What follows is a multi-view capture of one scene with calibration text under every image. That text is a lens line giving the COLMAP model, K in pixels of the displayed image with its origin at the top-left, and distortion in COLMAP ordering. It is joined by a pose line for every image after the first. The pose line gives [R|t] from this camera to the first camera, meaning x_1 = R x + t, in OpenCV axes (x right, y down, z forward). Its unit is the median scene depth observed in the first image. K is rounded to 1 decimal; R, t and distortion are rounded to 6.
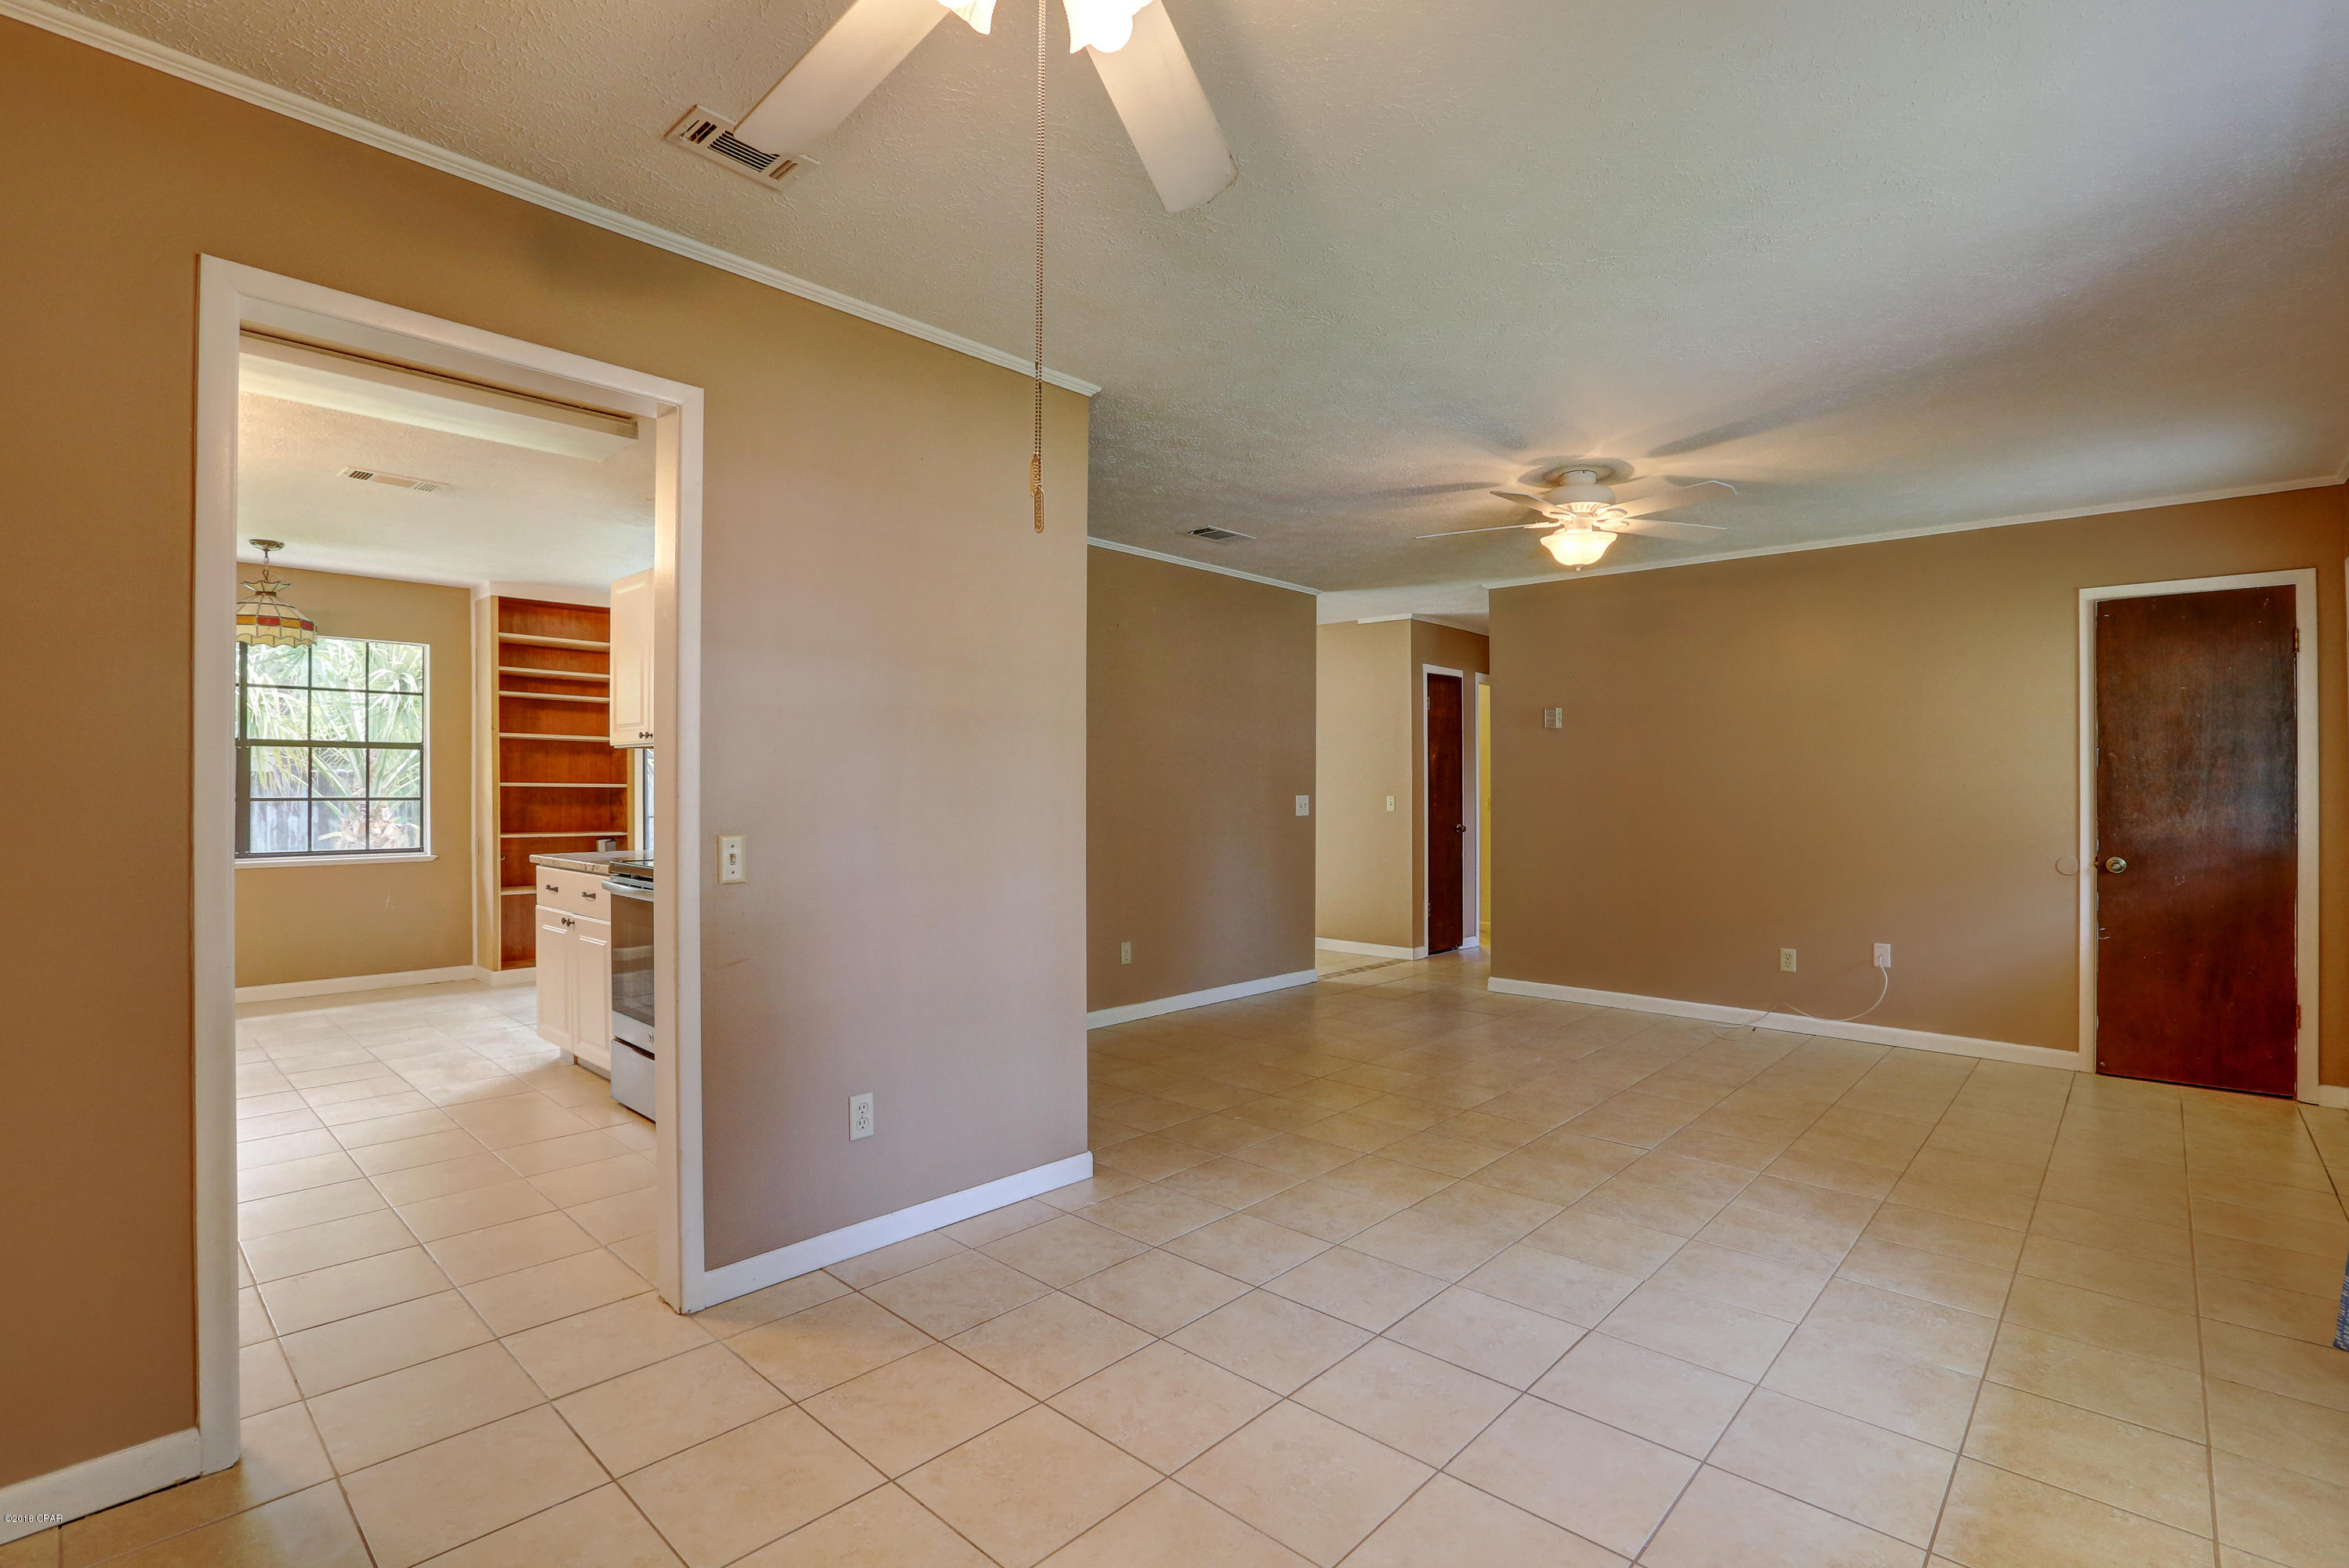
lens RADIAL K [[1078.4, 0, 1157.1], [0, 1078.4, 787.9], [0, 0, 1]] dist [-0.032003, 0.003270]
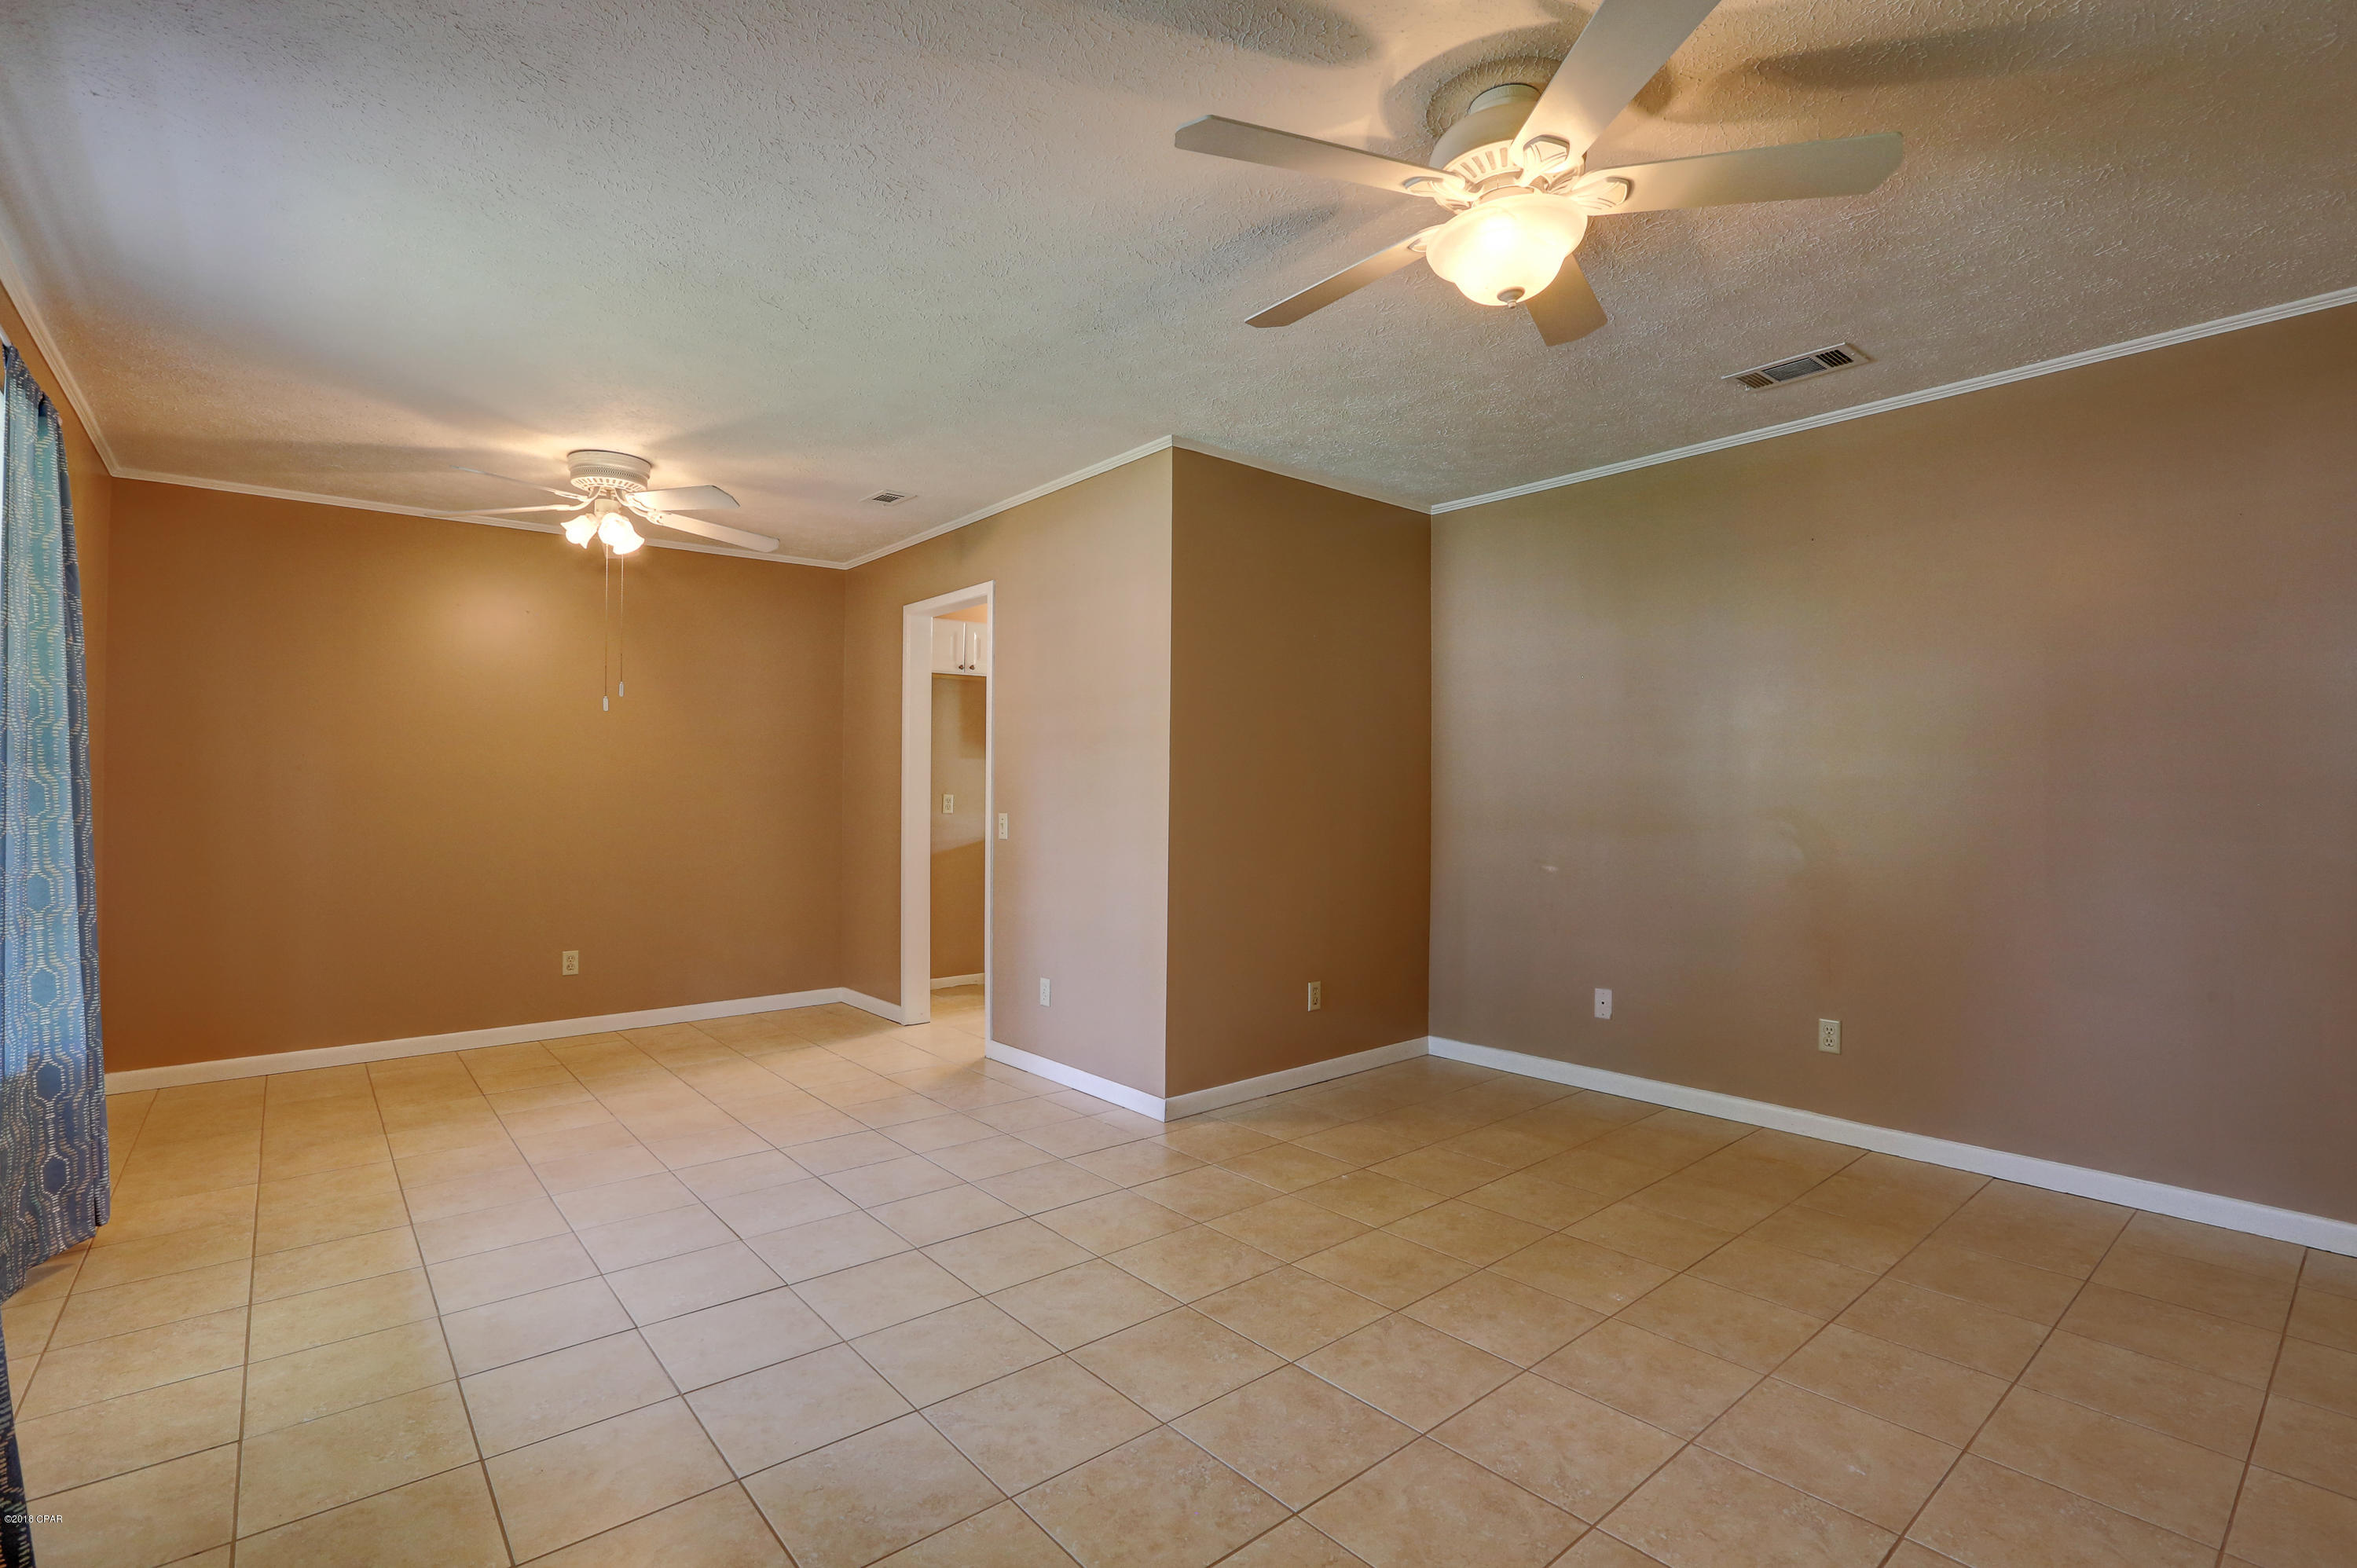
lens RADIAL K [[1082.1, 0, 1165.2], [0, 1082.1, 797.0], [0, 0, 1]] dist [-0.032003, 0.003270]
pose [[-0.125031, -0.001078, -0.992152, 1.326267], [0.008815, 0.999959, -0.002197, 0.020993], [0.992114, -0.009021, -0.125016, 1.403420]]
